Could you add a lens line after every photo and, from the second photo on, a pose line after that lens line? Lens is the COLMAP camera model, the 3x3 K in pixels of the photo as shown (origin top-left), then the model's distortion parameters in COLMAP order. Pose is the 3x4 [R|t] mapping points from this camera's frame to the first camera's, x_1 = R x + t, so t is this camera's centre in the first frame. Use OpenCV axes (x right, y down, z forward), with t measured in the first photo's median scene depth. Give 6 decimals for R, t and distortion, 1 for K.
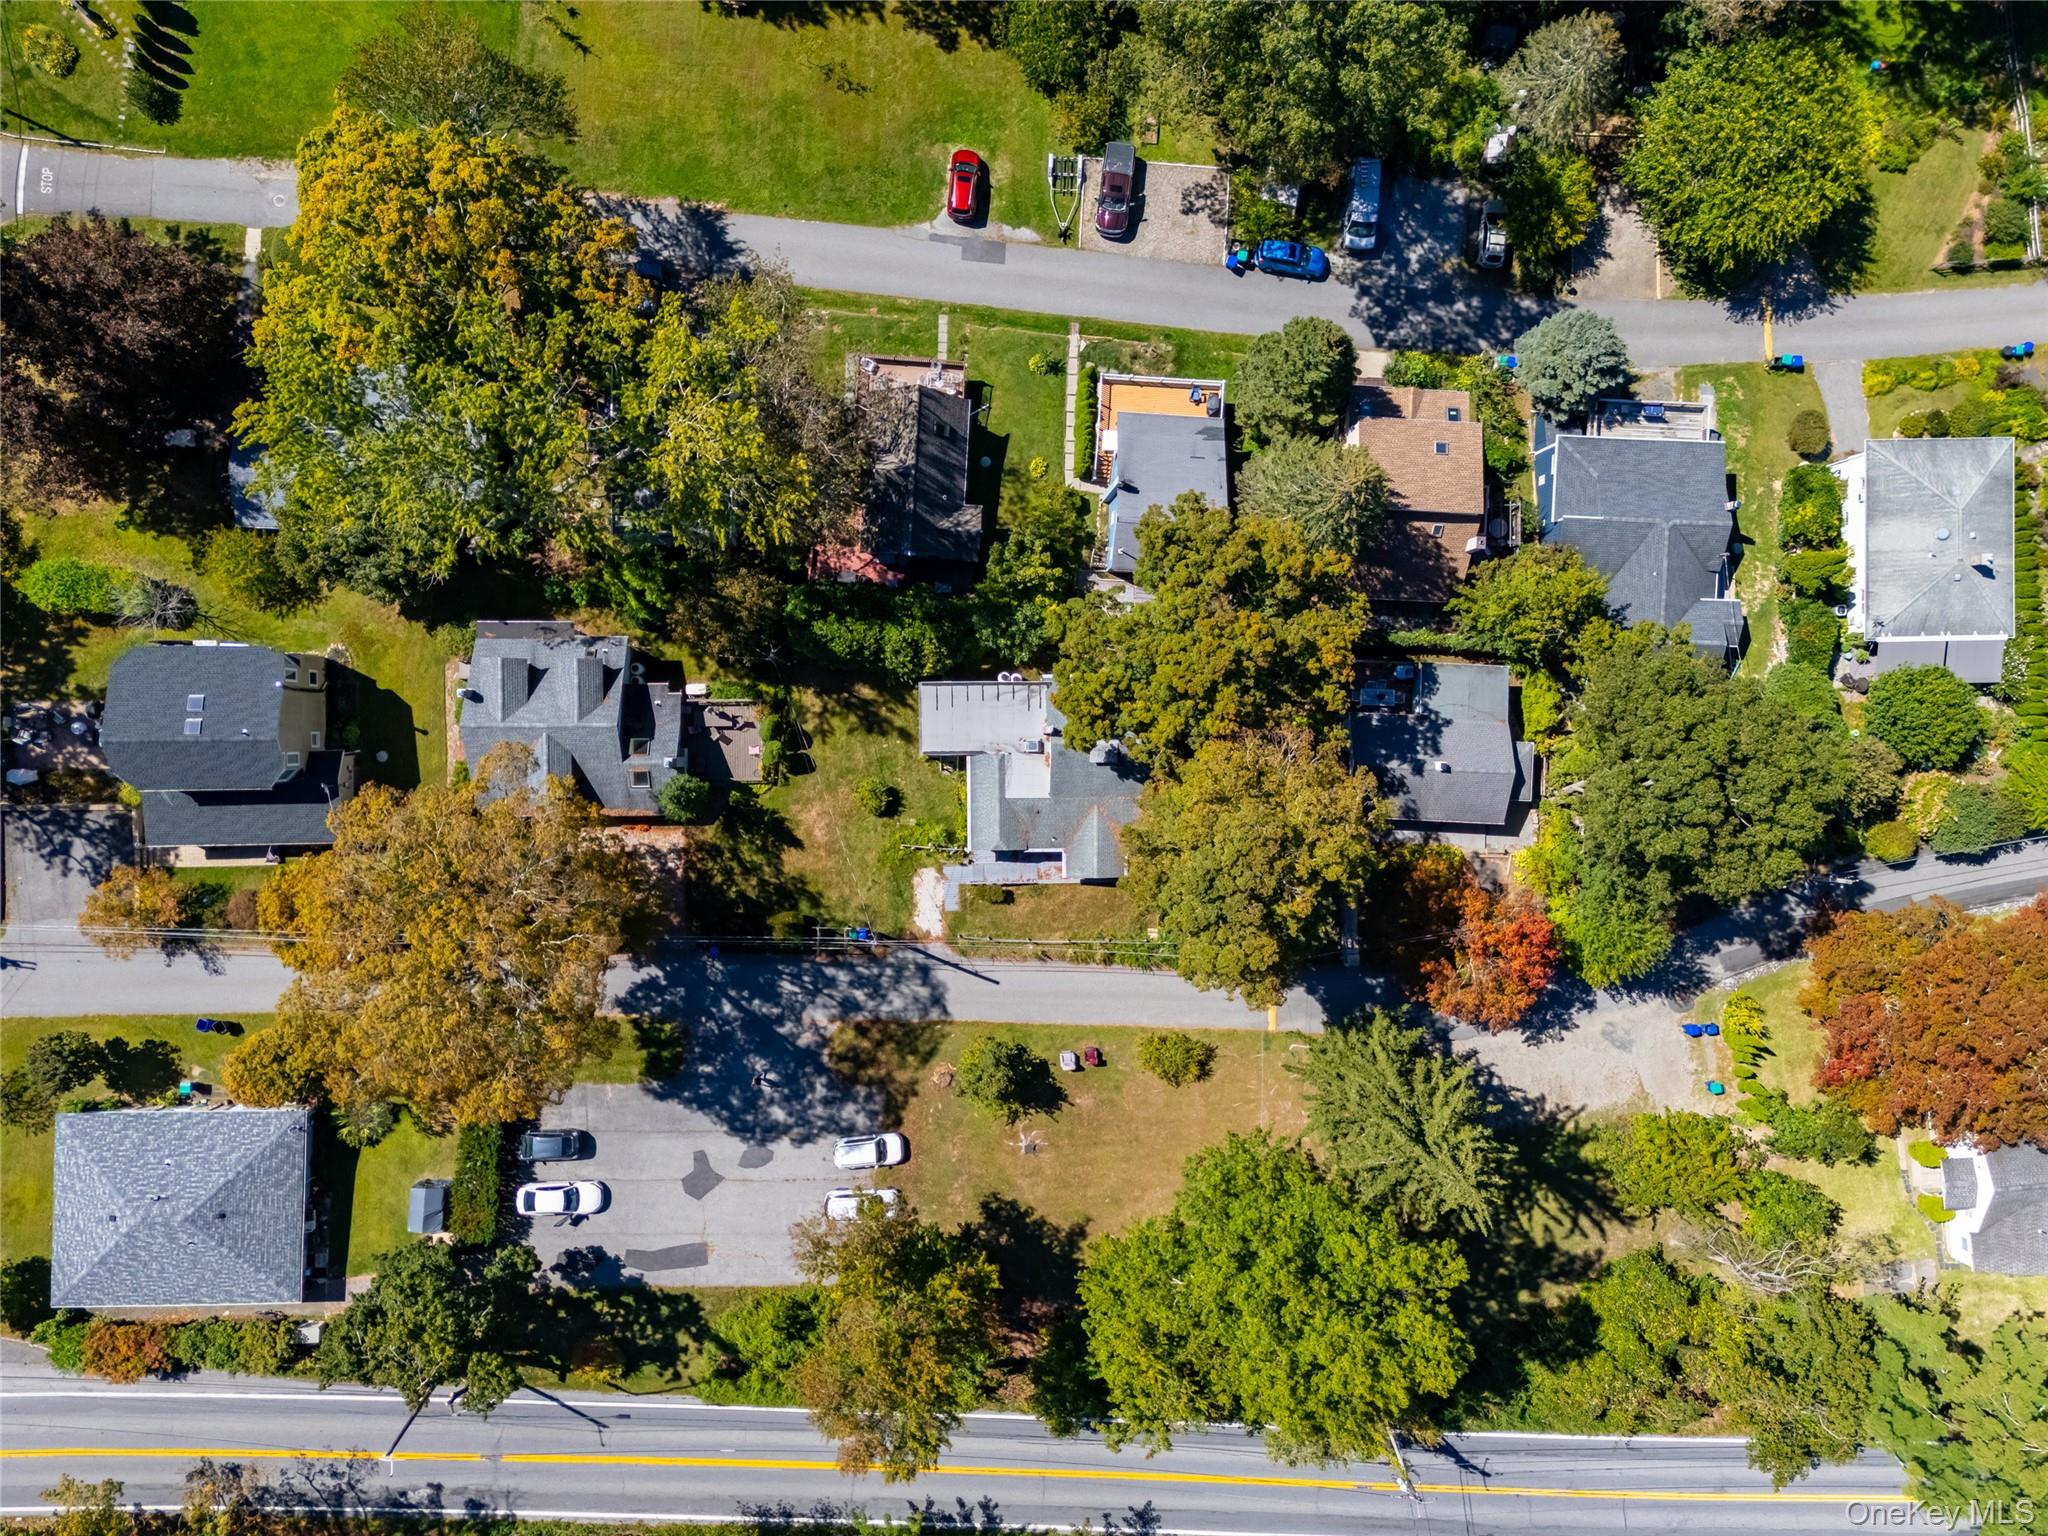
lens RADIAL K [[1494.7, 0, 1020.7], [0, 1494.7, 762.0], [0, 0, 1]] dist [0.093723, -0.060635]
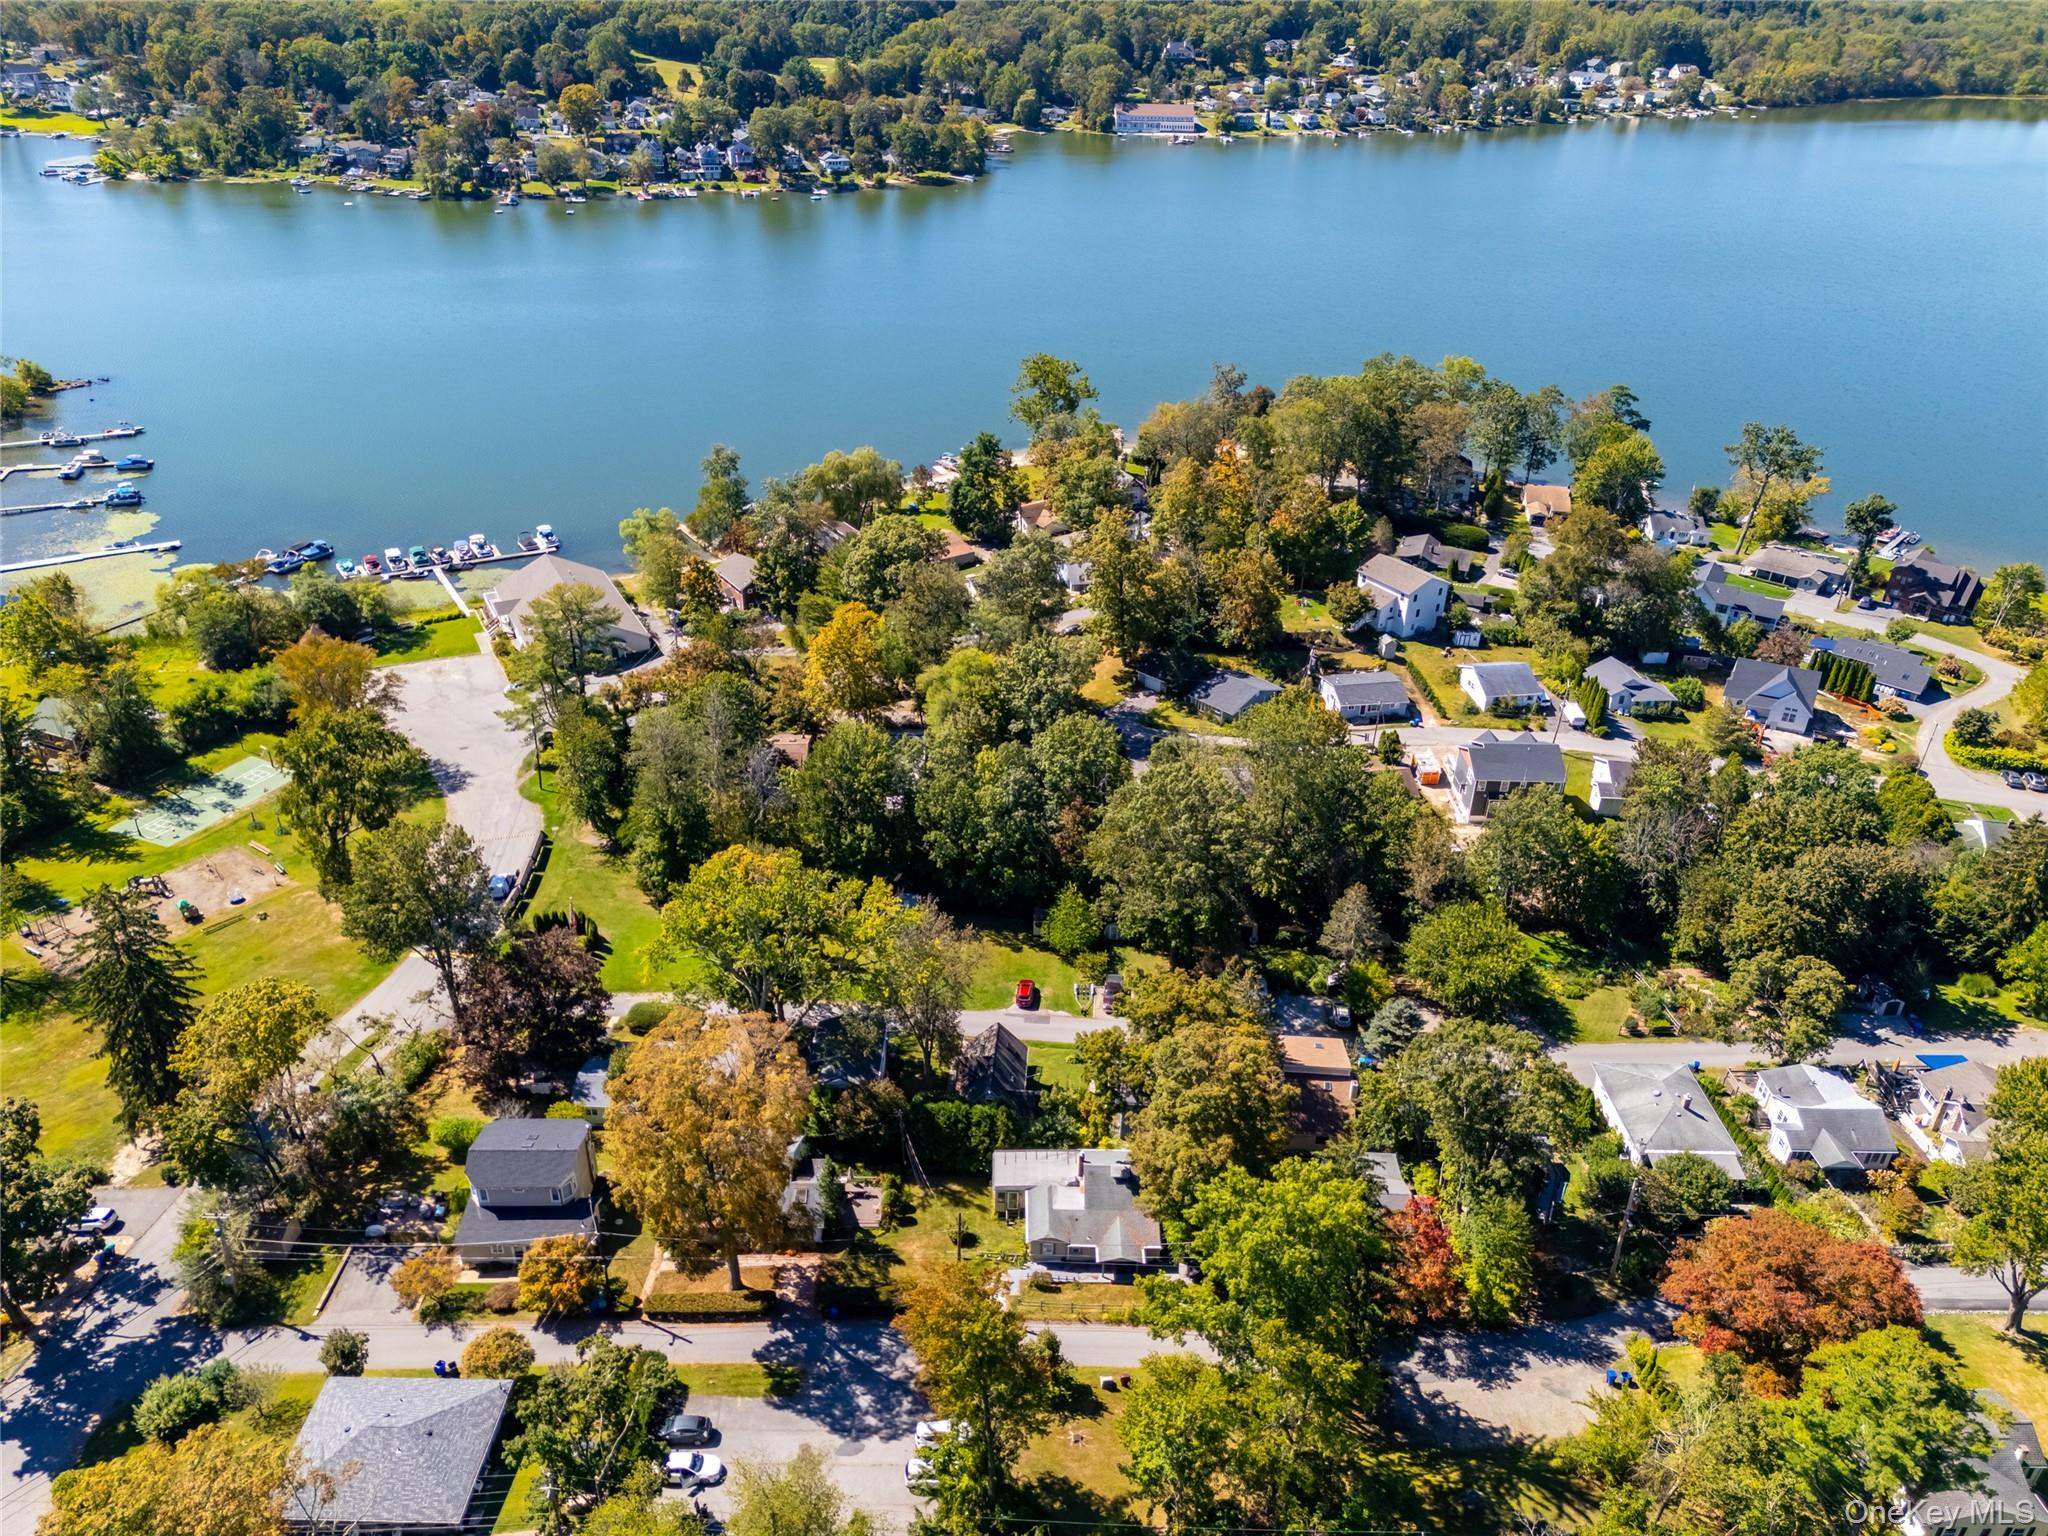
lens RADIAL K [[1494.7, 0, 1020.7], [0, 1494.7, 762.0], [0, 0, 1]] dist [0.093723, -0.060635]
pose [[0.999263, -0.031389, -0.022108, 0.004246], [-0.004064, 0.486131, -0.873877, 1.042915], [0.038177, 0.873322, 0.485645, -0.060345]]
